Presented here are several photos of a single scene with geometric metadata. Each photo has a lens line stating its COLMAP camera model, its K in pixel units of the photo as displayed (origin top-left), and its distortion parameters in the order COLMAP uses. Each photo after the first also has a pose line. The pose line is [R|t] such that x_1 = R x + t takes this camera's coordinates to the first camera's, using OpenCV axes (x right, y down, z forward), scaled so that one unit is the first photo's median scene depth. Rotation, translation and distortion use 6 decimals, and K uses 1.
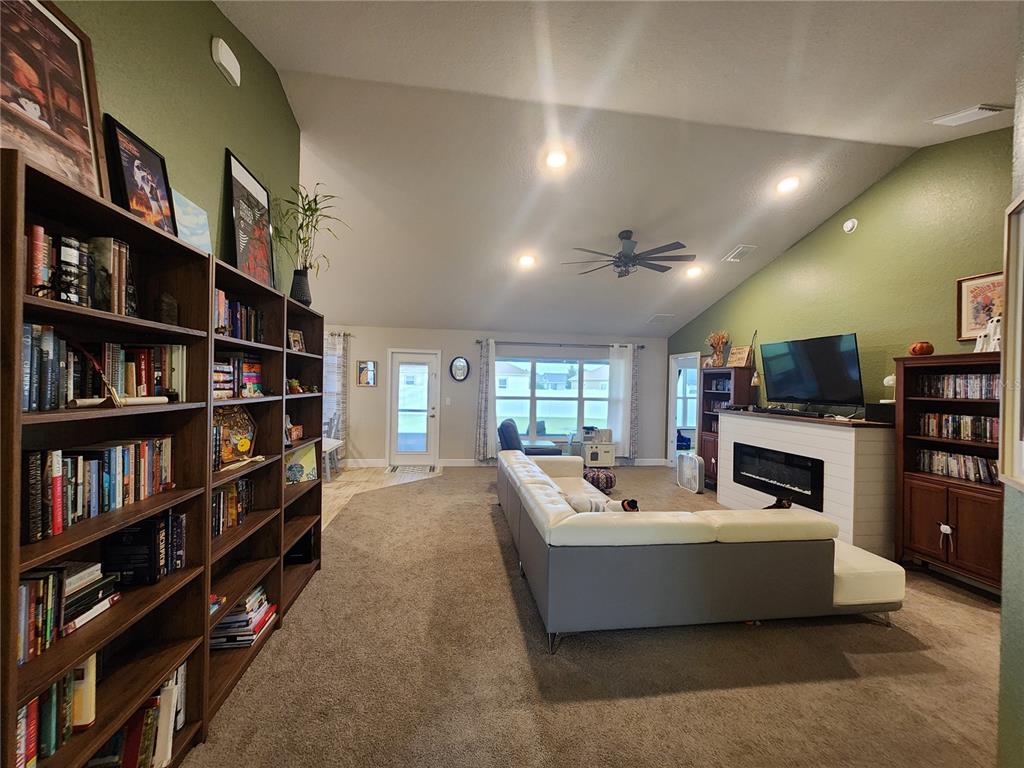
lens RADIAL K [[414.2, 0, 509.5], [0, 414.2, 385.8], [0, 0, 1]] dist [0.000968, 0.000051]
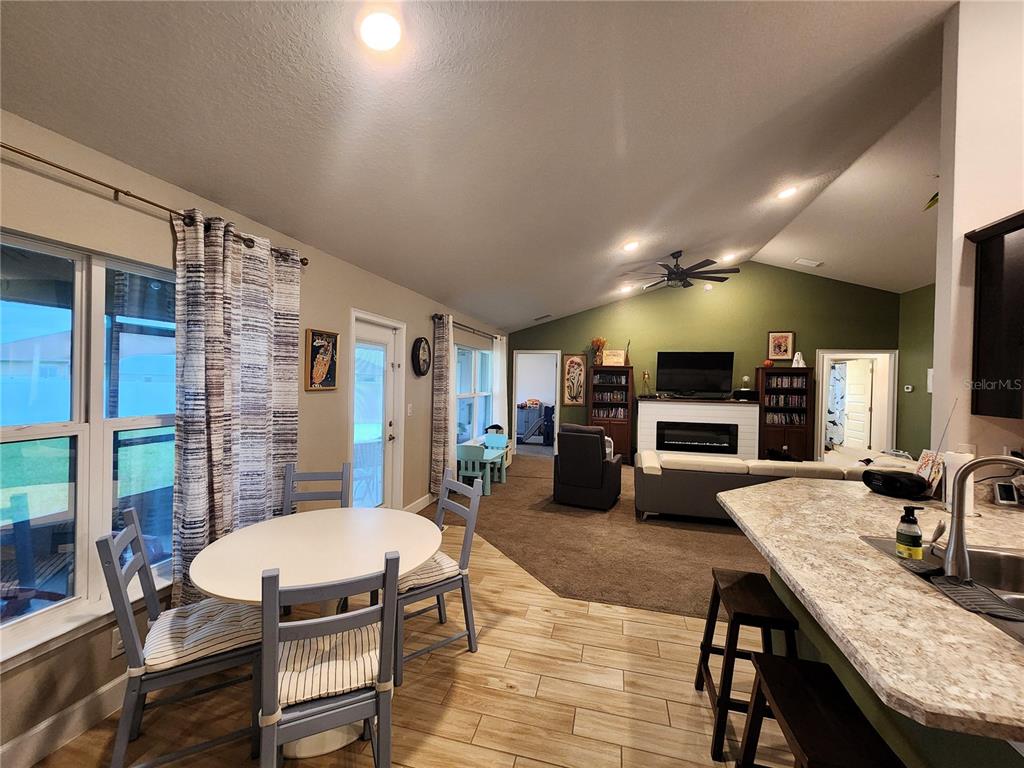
lens RADIAL K [[414.2, 0, 508.1], [0, 414.2, 381.4], [0, 0, 1]] dist [0.000968, 0.000051]
pose [[0.398693, -0.016588, 0.916934, -0.944191], [-0.003735, 0.999799, 0.019711, -0.024253], [-0.917077, -0.011284, 0.398551, 0.919813]]
